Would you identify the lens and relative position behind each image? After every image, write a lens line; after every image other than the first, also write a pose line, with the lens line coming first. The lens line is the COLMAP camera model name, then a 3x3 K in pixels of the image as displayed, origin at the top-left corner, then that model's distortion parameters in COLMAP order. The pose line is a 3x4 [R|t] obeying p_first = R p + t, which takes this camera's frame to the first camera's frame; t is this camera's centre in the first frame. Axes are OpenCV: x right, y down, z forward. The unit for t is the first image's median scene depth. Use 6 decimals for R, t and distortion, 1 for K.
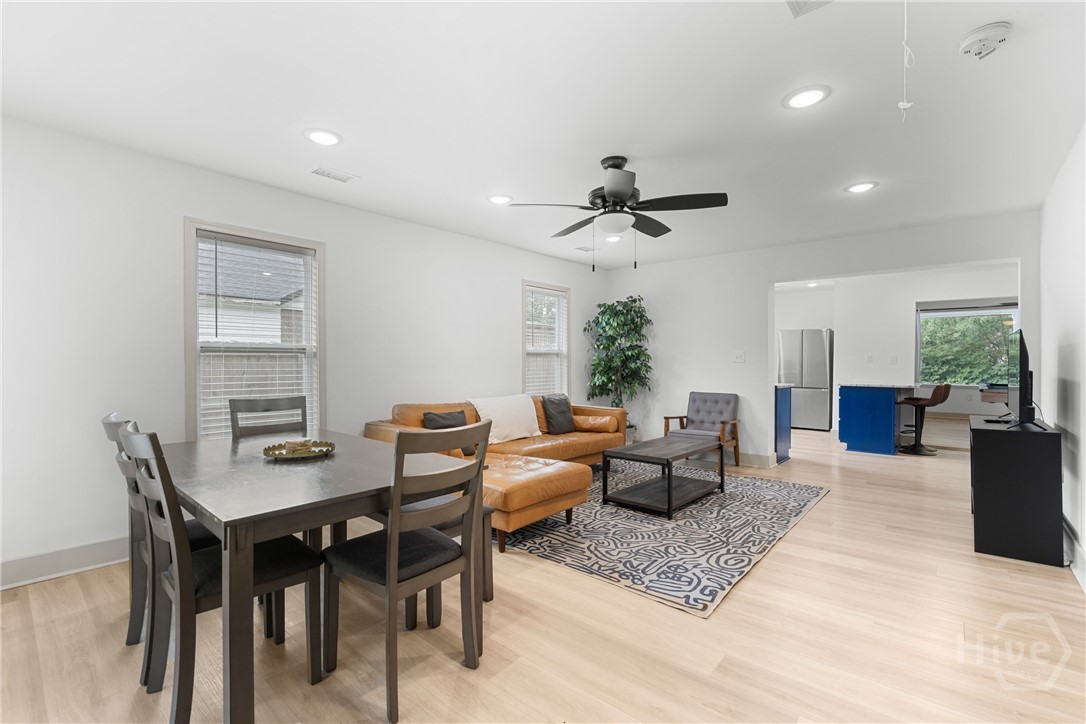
lens RADIAL K [[476.8, 0, 551.9], [0, 476.8, 360.8], [0, 0, 1]] dist [-0.000338, 0.000017]
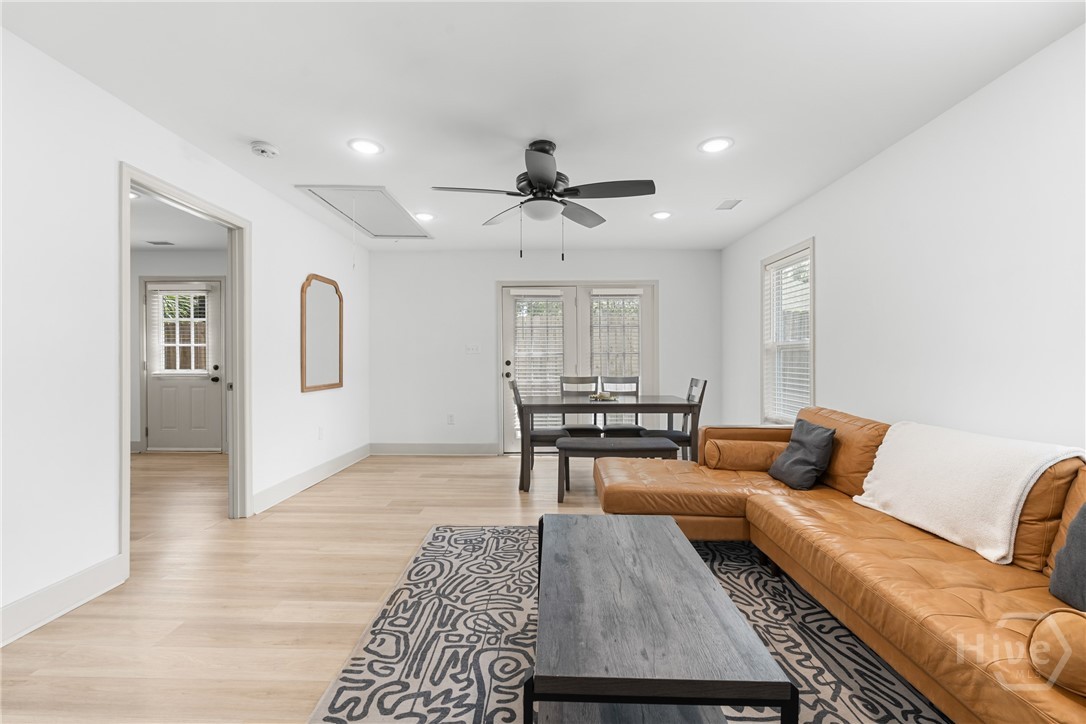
lens RADIAL K [[476.8, 0, 548.6], [0, 476.8, 364.8], [0, 0, 1]] dist [-0.000338, 0.000017]
pose [[-0.765939, -0.000496, -0.642913, 0.761699], [-0.004976, 0.999974, 0.005156, 0.014722], [0.642894, 0.007148, -0.765922, 1.783600]]
